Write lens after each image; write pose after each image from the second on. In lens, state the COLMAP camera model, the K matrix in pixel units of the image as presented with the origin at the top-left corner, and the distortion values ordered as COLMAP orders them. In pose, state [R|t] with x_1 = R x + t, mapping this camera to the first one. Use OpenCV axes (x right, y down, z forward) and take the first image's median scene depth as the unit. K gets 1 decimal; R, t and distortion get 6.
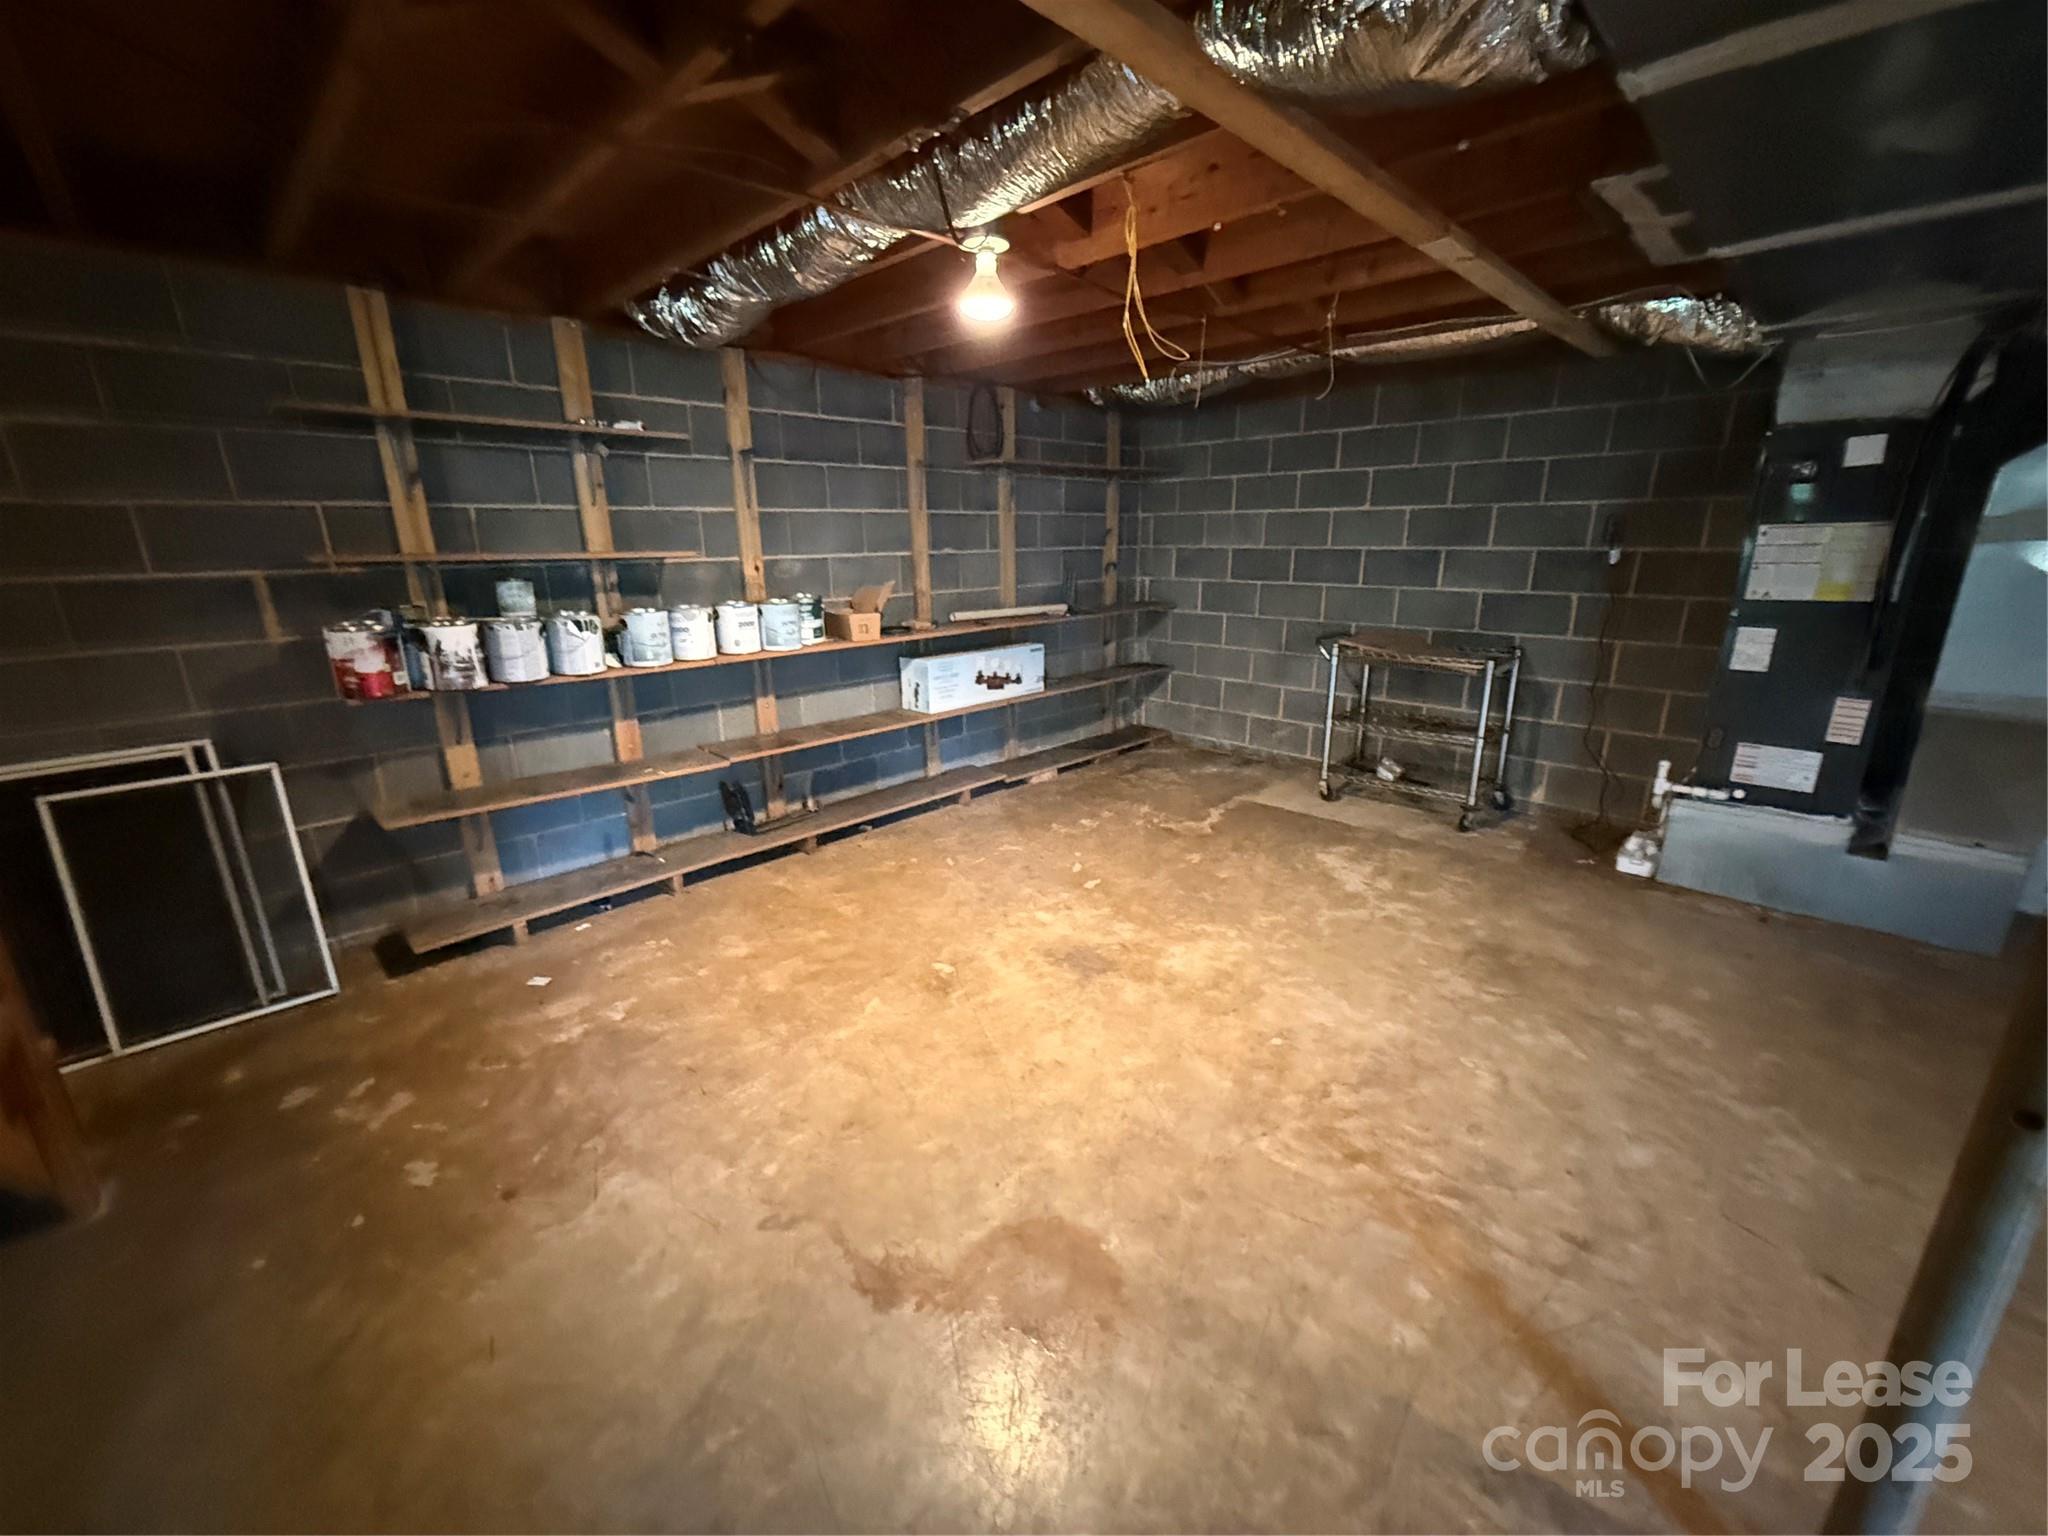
lens RADIAL K [[816.1, 0, 1031.5], [0, 816.1, 768.1], [0, 0, 1]] dist [-0.002437, 0.000321]
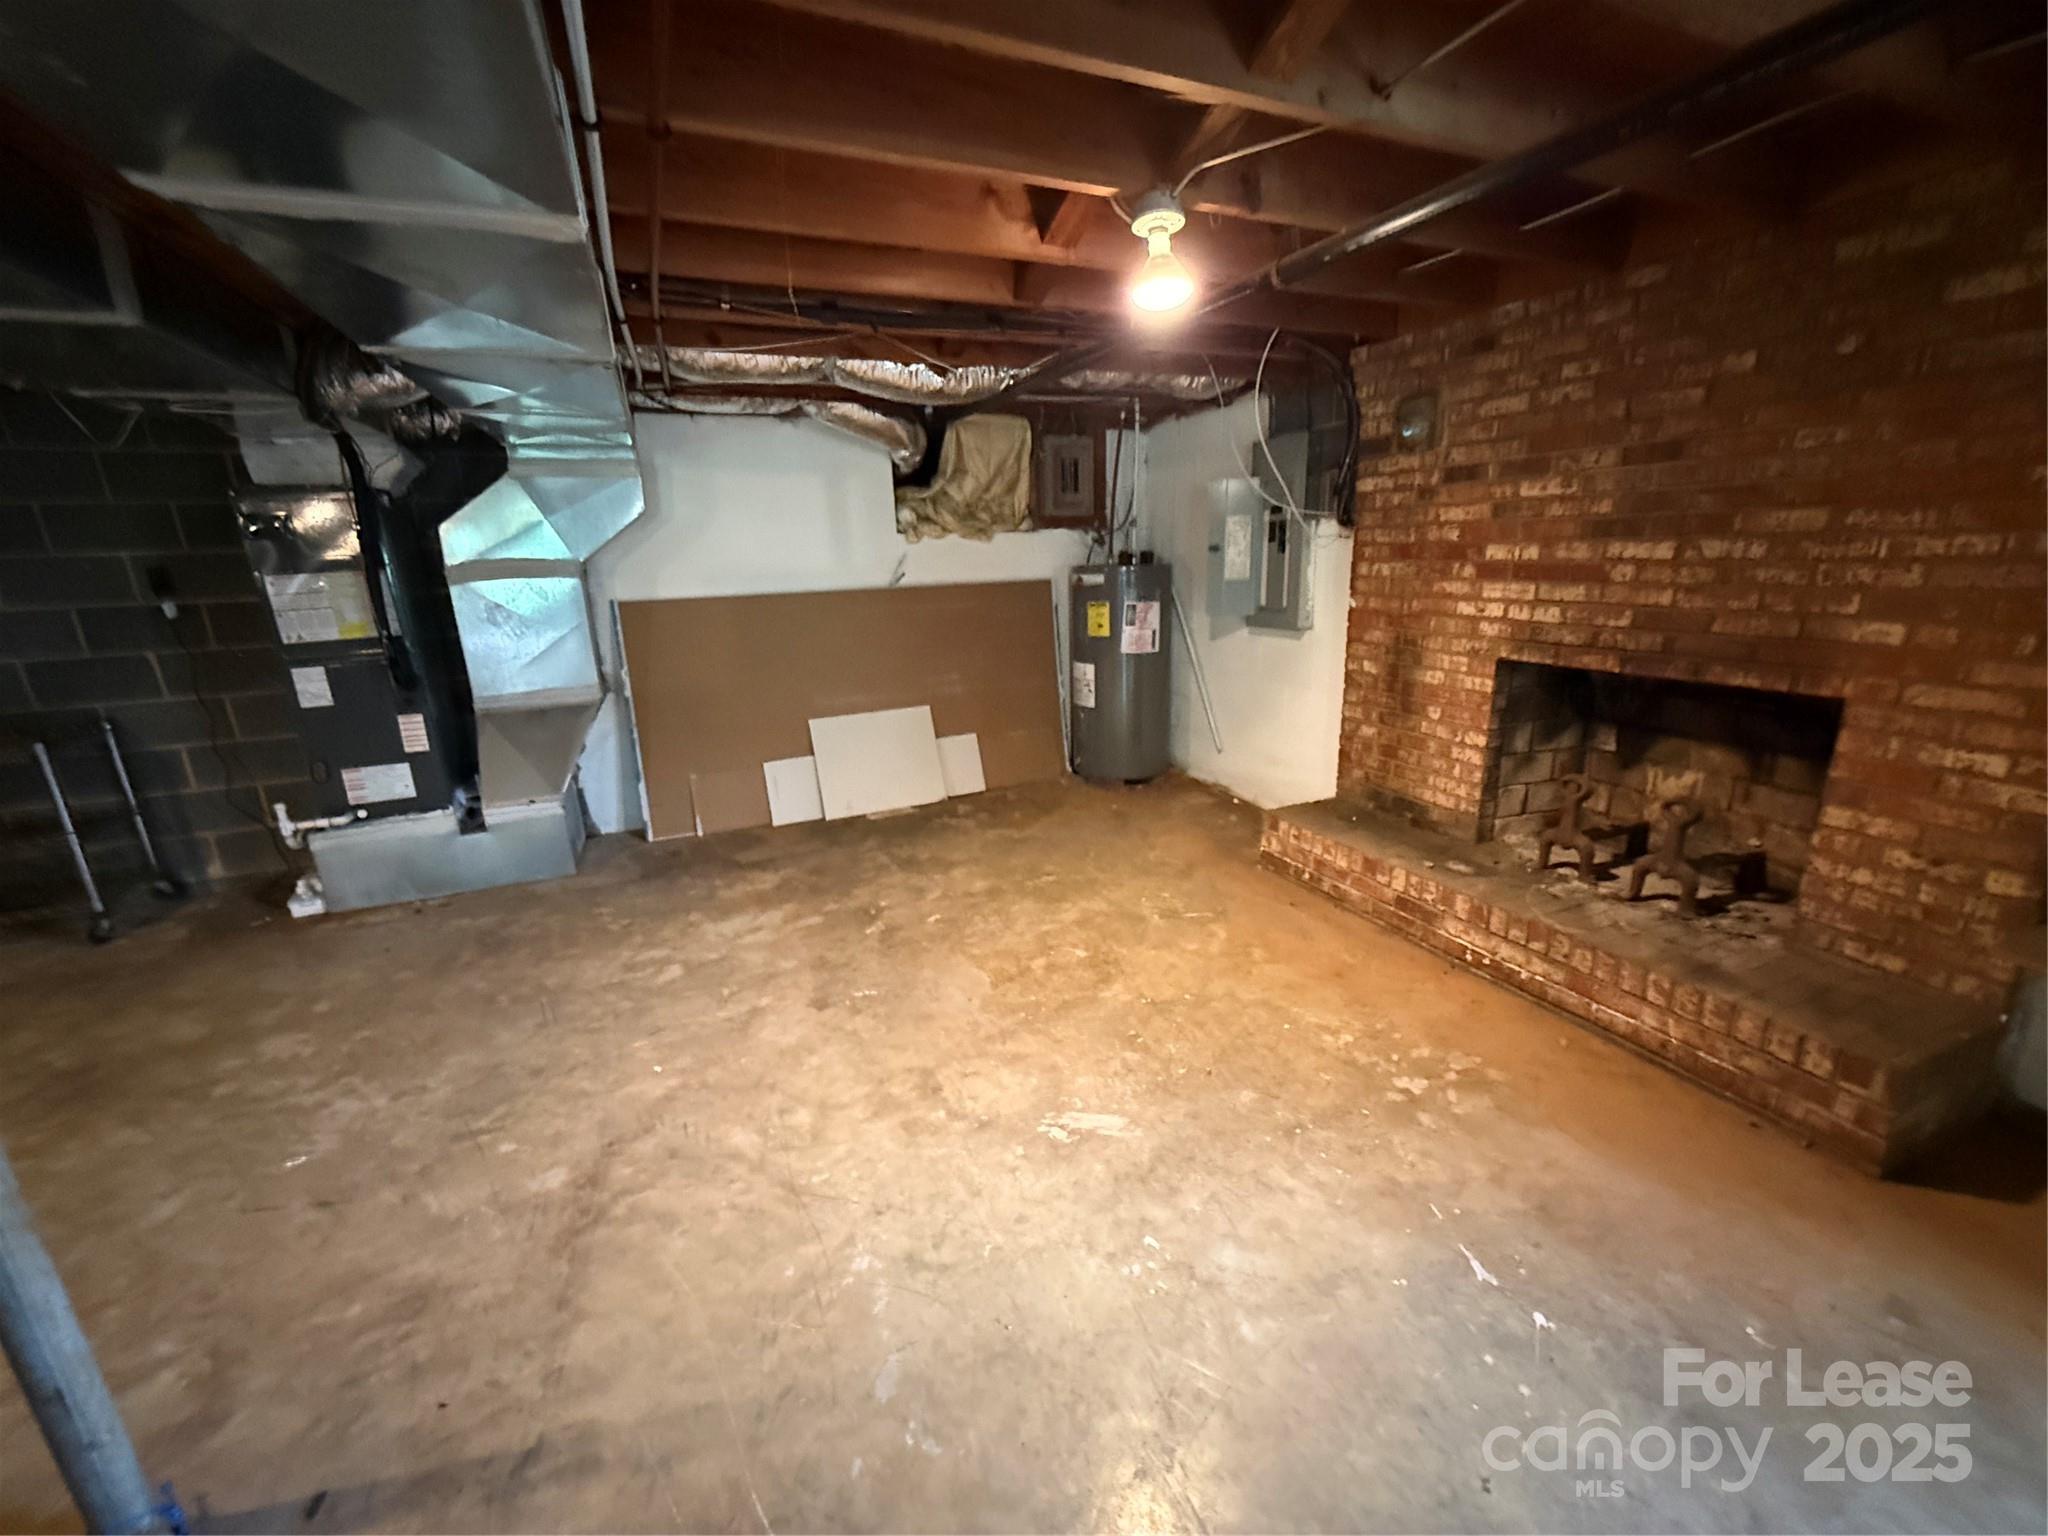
lens RADIAL K [[816.1, 0, 1031.5], [0, 816.1, 768.1], [0, 0, 1]] dist [-0.002437, 0.000321]
pose [[0.382781, -0.253295, 0.888437, 0.247571], [0.284807, 0.947194, 0.147338, 0.068637], [-0.878842, 0.196635, 0.434708, -0.293699]]
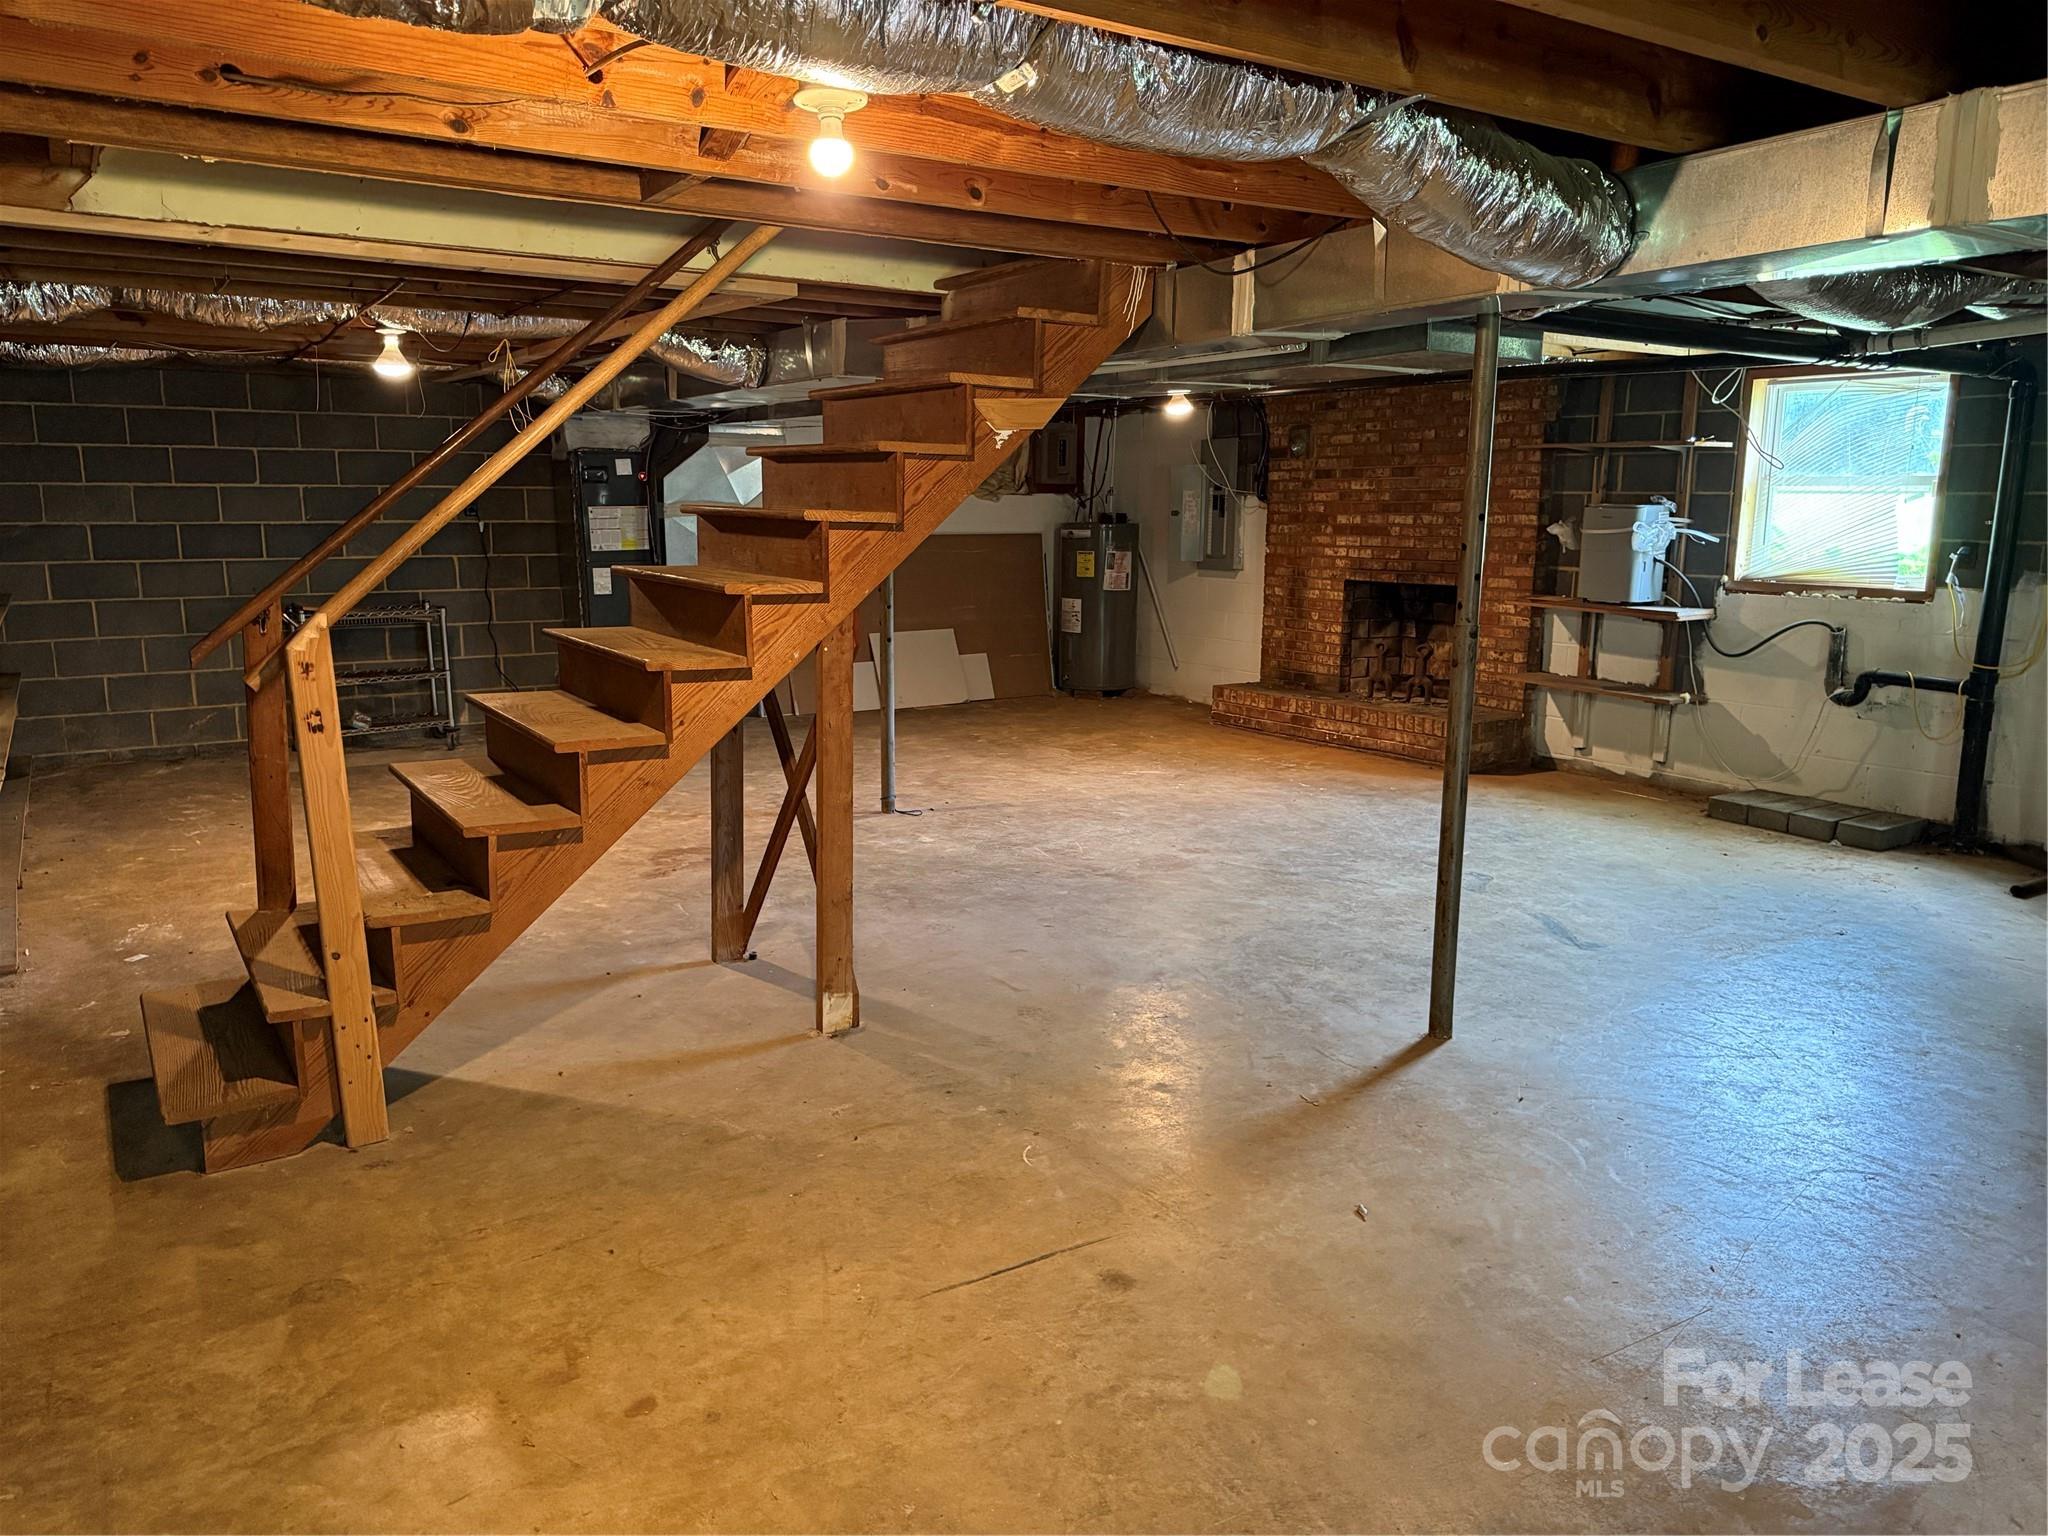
lens RADIAL K [[1403.3, 0, 1024.0], [0, 1403.3, 768.0], [0, 0, 1]] dist [0.147506, -0.180323]
pose [[0.229011, -0.181056, 0.956437, -1.672759], [0.264856, 0.957071, 0.117758, 0.097546], [-0.936699, 0.226350, 0.267134, -0.457713]]
